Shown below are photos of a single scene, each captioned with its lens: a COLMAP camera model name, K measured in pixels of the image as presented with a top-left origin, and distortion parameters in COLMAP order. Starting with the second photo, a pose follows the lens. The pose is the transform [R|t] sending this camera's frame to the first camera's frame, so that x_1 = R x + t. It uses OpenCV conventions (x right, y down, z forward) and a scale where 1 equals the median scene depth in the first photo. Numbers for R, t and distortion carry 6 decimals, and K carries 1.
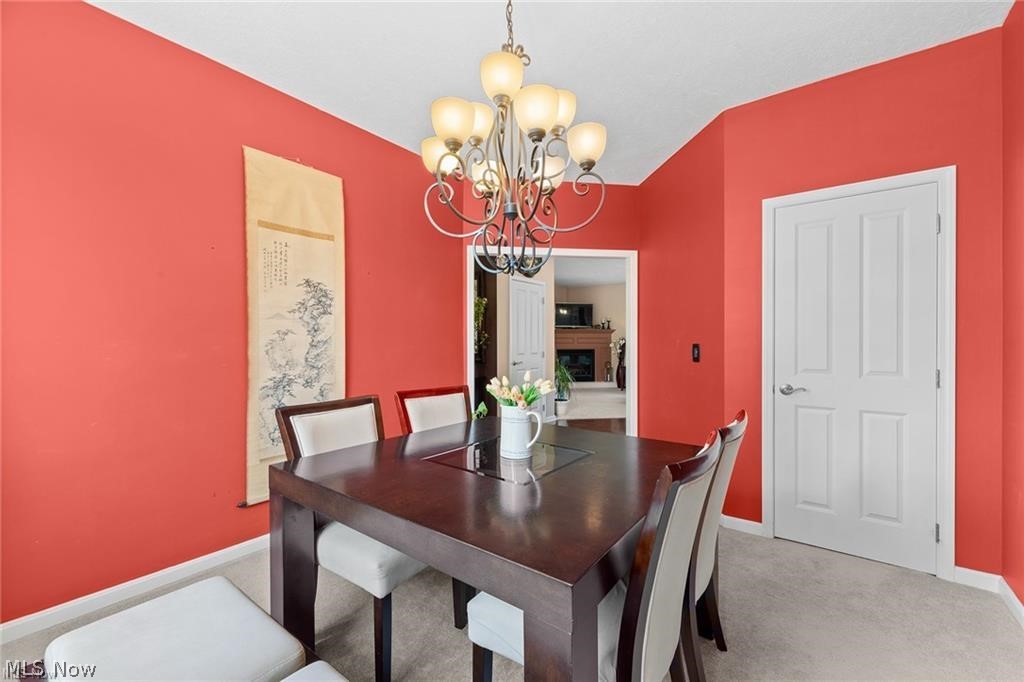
lens RADIAL K [[415.6, 0, 514.4], [0, 415.6, 343.8], [0, 0, 1]] dist [0.011458, -0.001206]
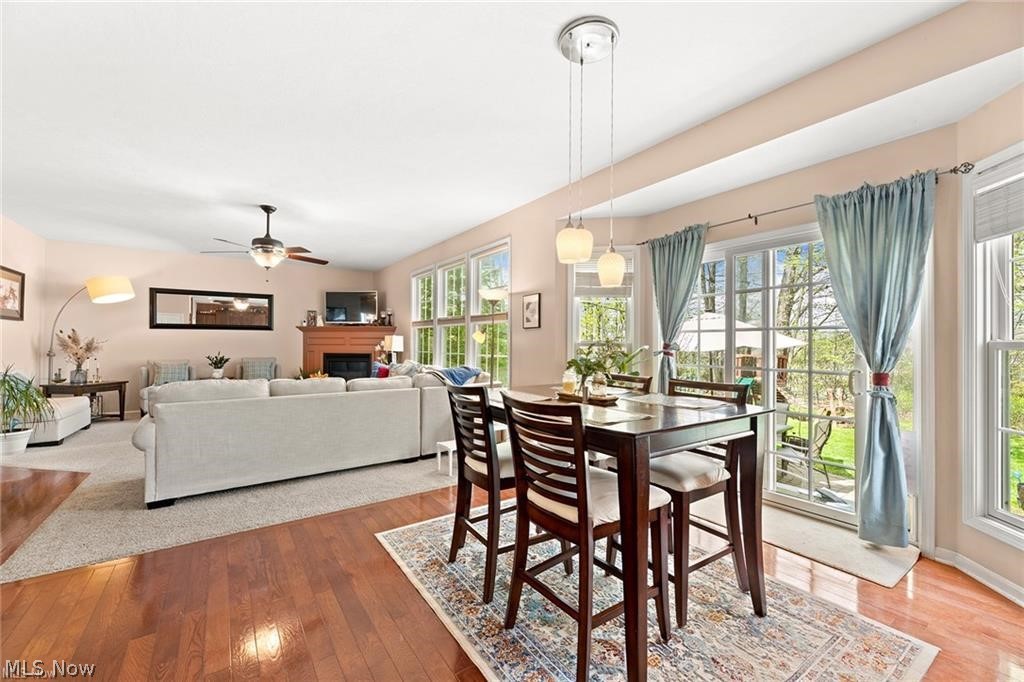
lens RADIAL K [[415.6, 0, 513.5], [0, 415.6, 339.6], [0, 0, 1]] dist [0.011458, -0.001206]
pose [[0.951659, 0.006220, -0.307094, 0.652500], [-0.009095, 0.999927, -0.007933, -0.007271], [0.307022, 0.010343, 0.951646, 0.380381]]
